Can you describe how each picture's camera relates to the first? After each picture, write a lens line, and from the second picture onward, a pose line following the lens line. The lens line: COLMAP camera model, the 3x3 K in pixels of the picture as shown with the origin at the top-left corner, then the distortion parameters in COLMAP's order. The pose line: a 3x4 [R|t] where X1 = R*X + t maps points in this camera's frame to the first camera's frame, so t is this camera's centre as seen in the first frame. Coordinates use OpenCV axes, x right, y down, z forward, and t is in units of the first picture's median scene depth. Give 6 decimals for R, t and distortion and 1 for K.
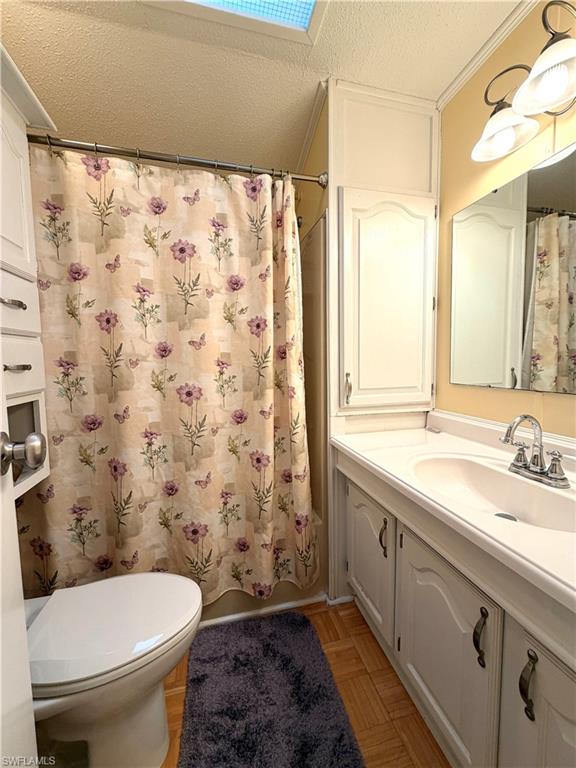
lens RADIAL K [[305.1, 0, 287.3], [0, 305.1, 382.7], [0, 0, 1]] dist [-0.000902, 0.000198]
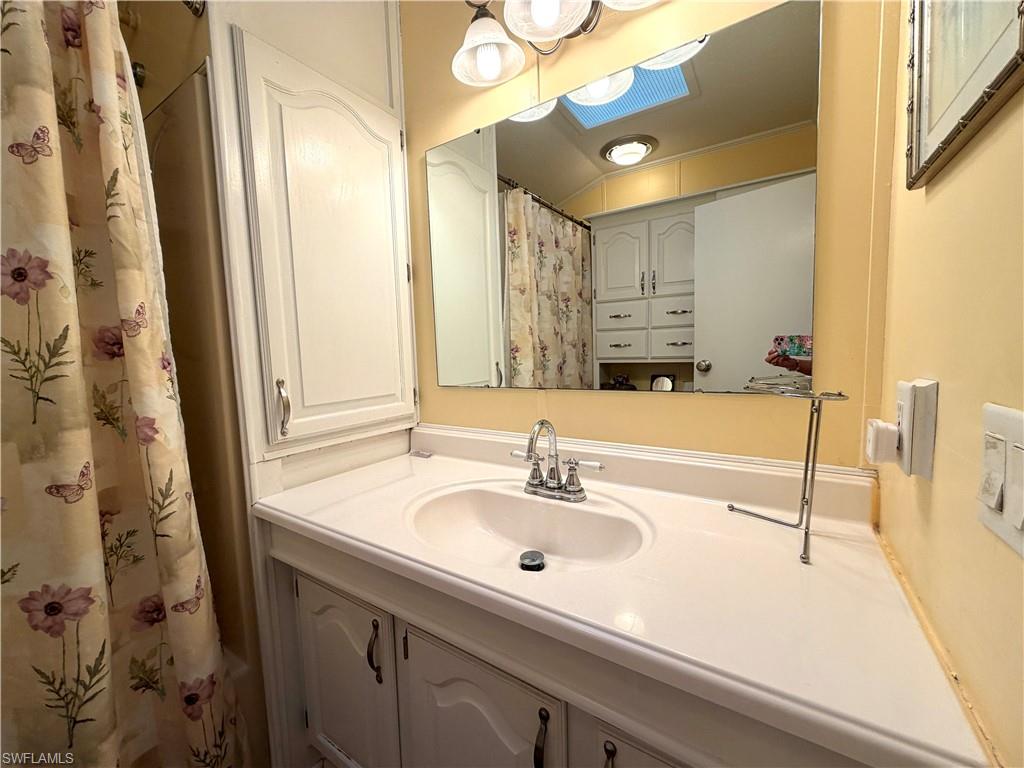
lens RADIAL K [[406.8, 0, 507.4], [0, 406.8, 384.9], [0, 0, 1]] dist [-0.000902, 0.000198]
pose [[0.739828, -0.067264, 0.669425, 0.010073], [0.071573, 0.997212, 0.021100, -0.009344], [-0.668978, 0.032303, 0.742580, 0.184595]]
